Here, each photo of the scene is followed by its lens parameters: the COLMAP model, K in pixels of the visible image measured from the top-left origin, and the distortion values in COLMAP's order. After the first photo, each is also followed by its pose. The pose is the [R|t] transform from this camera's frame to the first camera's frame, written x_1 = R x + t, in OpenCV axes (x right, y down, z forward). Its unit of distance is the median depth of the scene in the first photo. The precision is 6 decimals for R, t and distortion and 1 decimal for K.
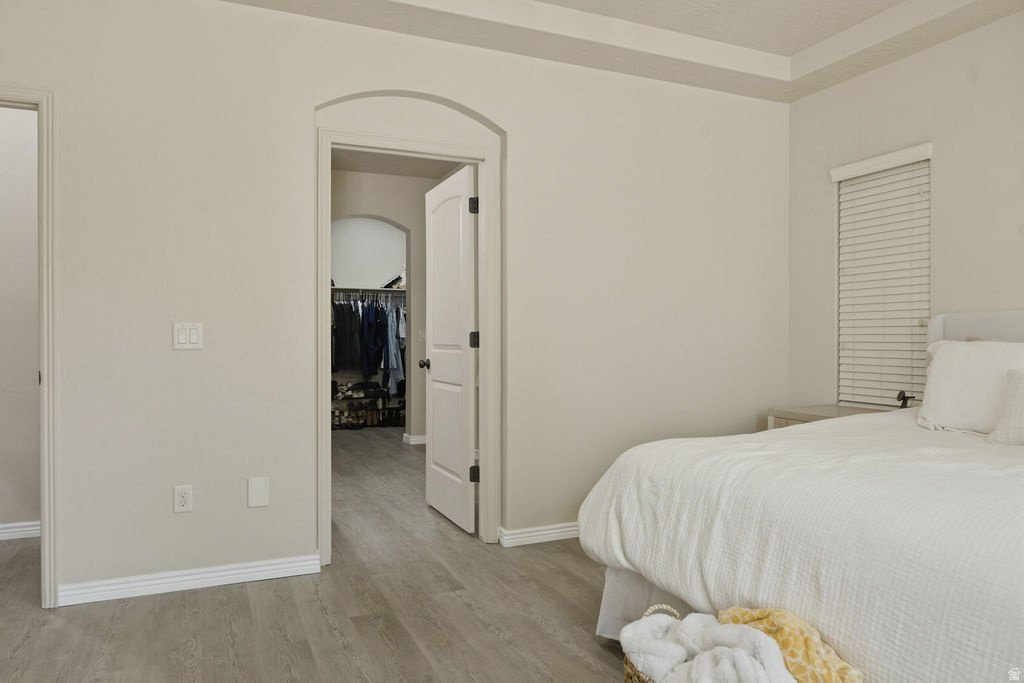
lens RADIAL K [[700.3, 0, 512.8], [0, 700.3, 341.8], [0, 0, 1]] dist [-0.005555, 0.005470]
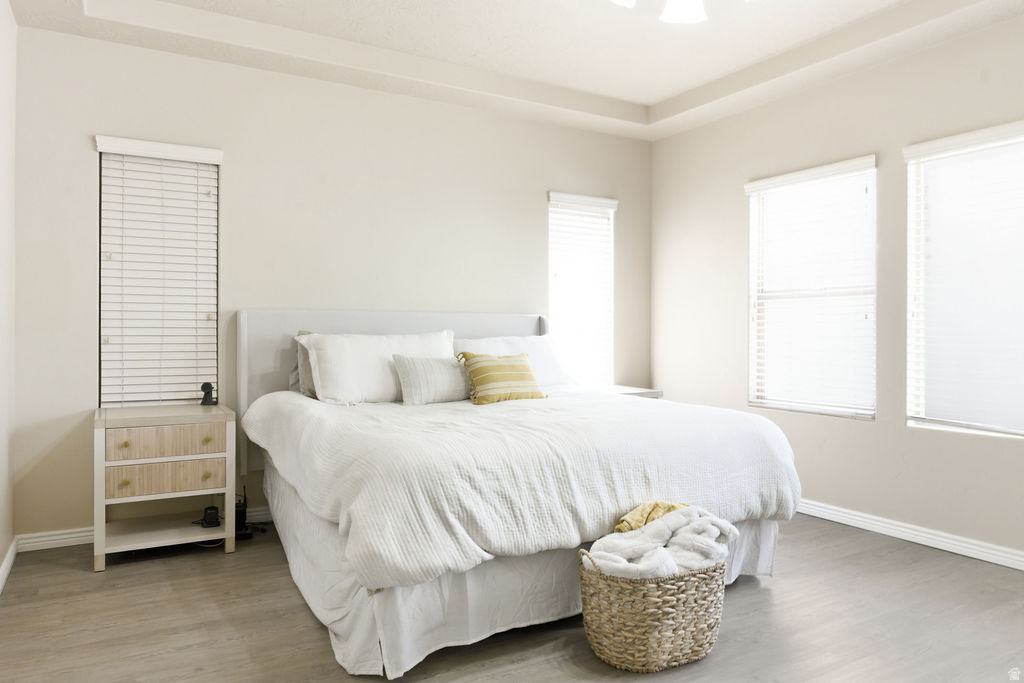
lens RADIAL K [[700.3, 0, 510.3], [0, 700.3, 337.4], [0, 0, 1]] dist [-0.005555, 0.005470]
pose [[-0.121528, -0.007017, 0.992563, -0.518905], [0.002343, 0.999970, 0.007356, -0.002981], [-0.992585, 0.003220, -0.121508, 0.671564]]
